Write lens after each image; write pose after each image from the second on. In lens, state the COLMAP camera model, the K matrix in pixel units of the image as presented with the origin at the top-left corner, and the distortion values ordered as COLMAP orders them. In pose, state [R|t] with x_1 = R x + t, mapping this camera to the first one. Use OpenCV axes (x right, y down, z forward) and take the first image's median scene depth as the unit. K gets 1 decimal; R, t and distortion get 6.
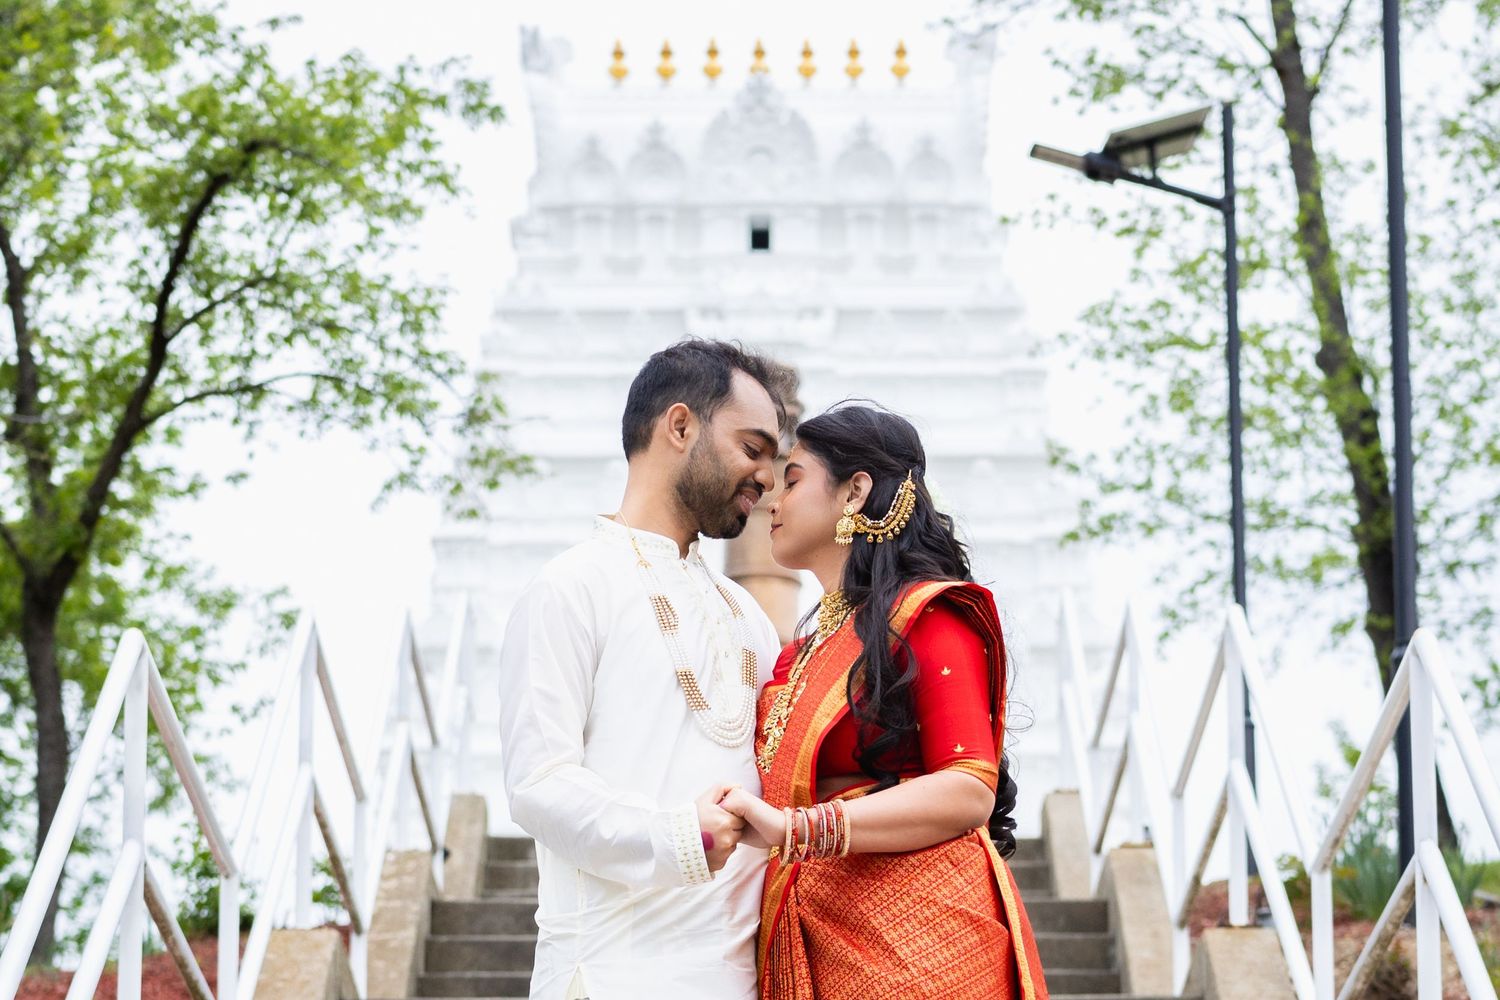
lens RADIAL K [[6593.0, 0, 748.4], [0, 6593.0, 501.5], [0, 0, 1]] dist [-0.068333, 7.401468]
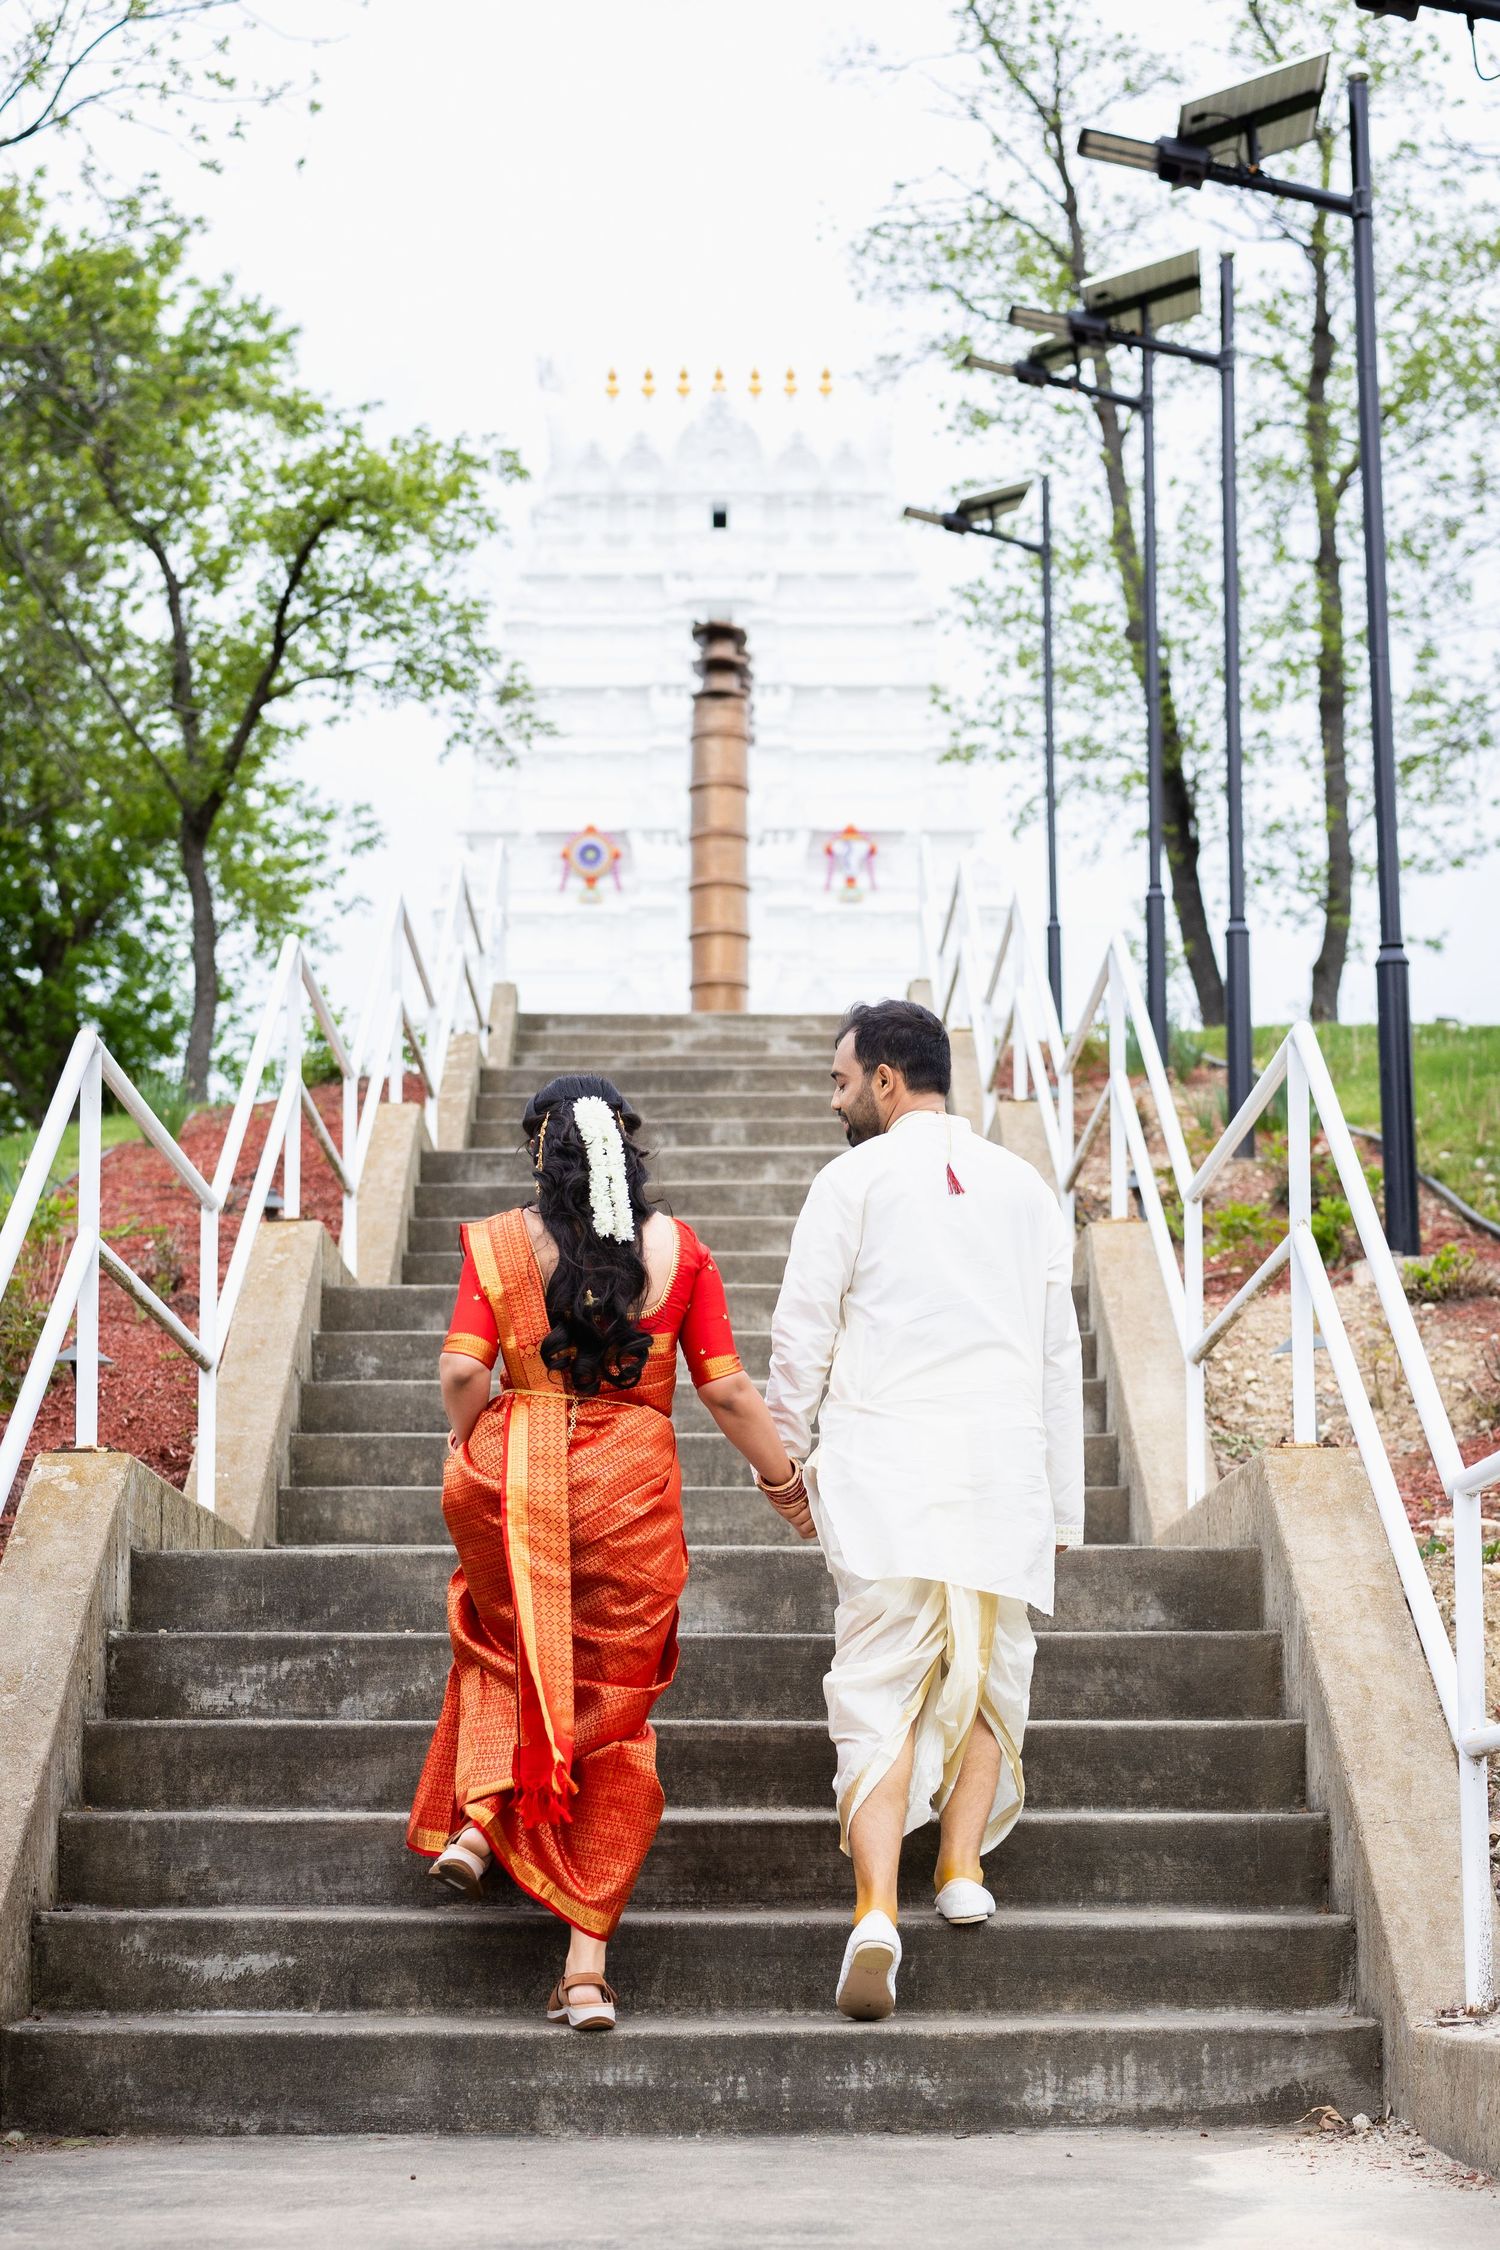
lens RADIAL K [[5264.5, 0, 690.1], [0, 5264.5, 1131.9], [0, 0, 1]] dist [-0.013279, -0.126340]
pose [[0.999979, -0.001341, -0.006287, 0.003777], [0.001901, 0.995948, 0.089909, -0.020096], [0.006141, -0.089919, 0.995930, -0.107280]]
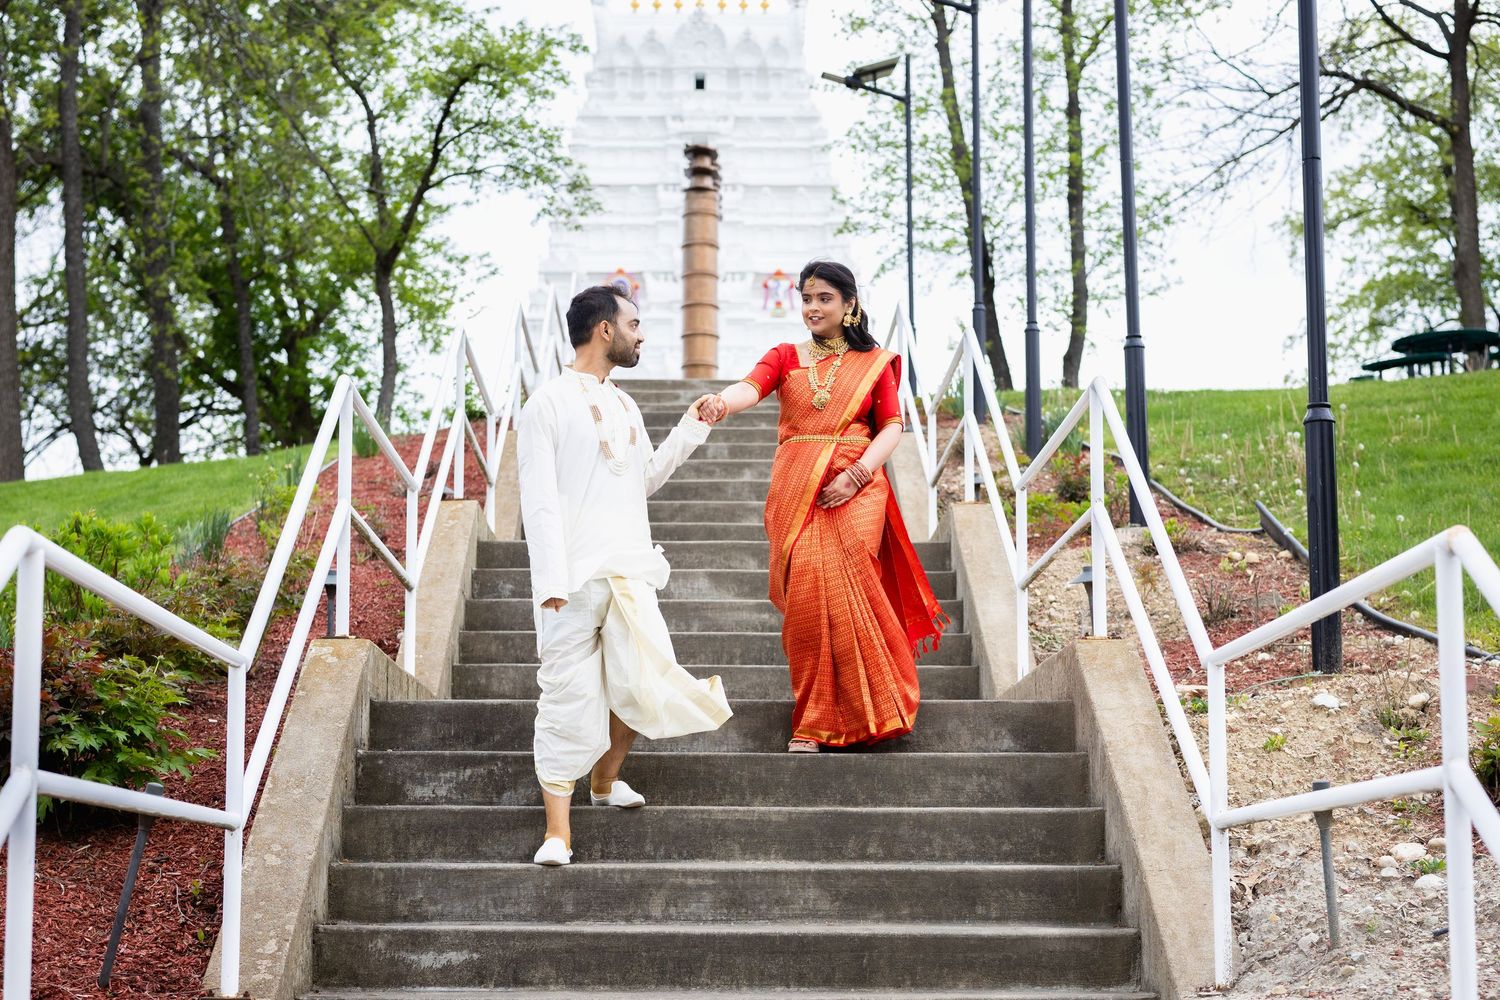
lens RADIAL K [[3174.3, 0, 775.6], [0, 3174.3, 496.8], [0, 0, 1]] dist [-0.004115, -0.313049]
pose [[0.999606, 0.005019, 0.027620, -0.002494], [-0.007789, 0.994846, 0.101102, -0.016689], [-0.026970, -0.101278, 0.994493, -0.095216]]
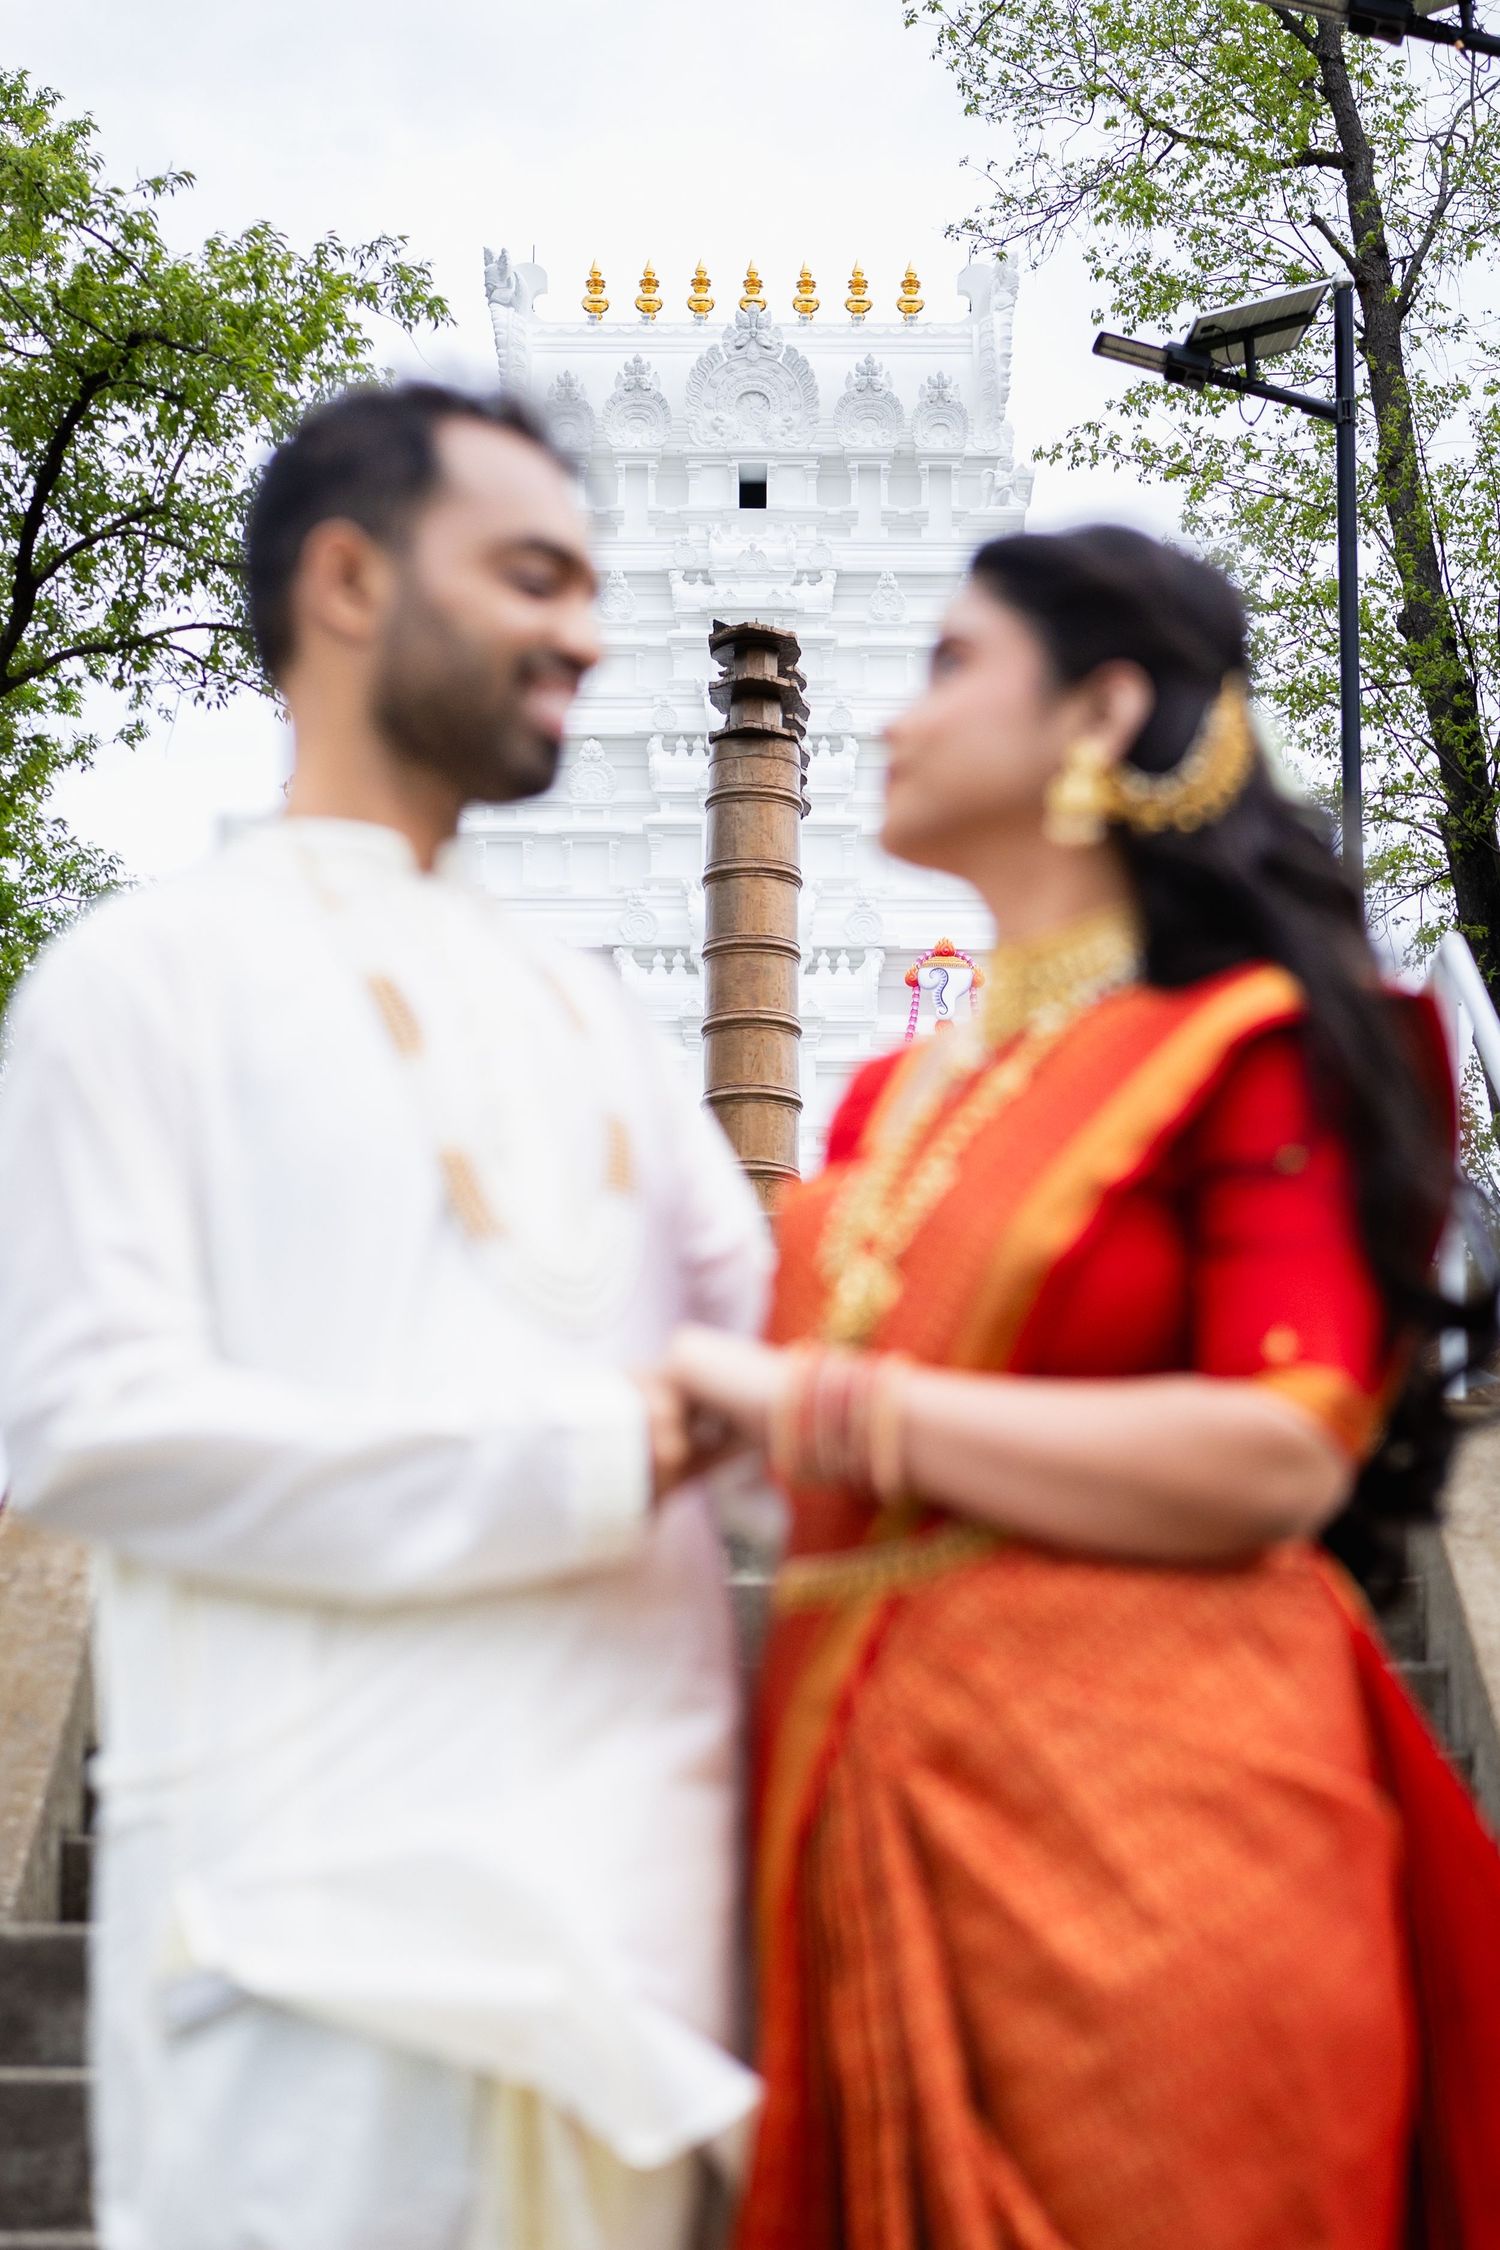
lens RADIAL K [[6496.8, 0, 752.4], [0, 6496.8, 1126.5], [0, 0, 1]] dist [0.288985, 0.286198]
pose [[0.999976, 0.006323, 0.002687, -0.000156], [-0.006454, 0.998627, 0.051976, 0.000399], [-0.002354, -0.051992, 0.998645, 0.178140]]
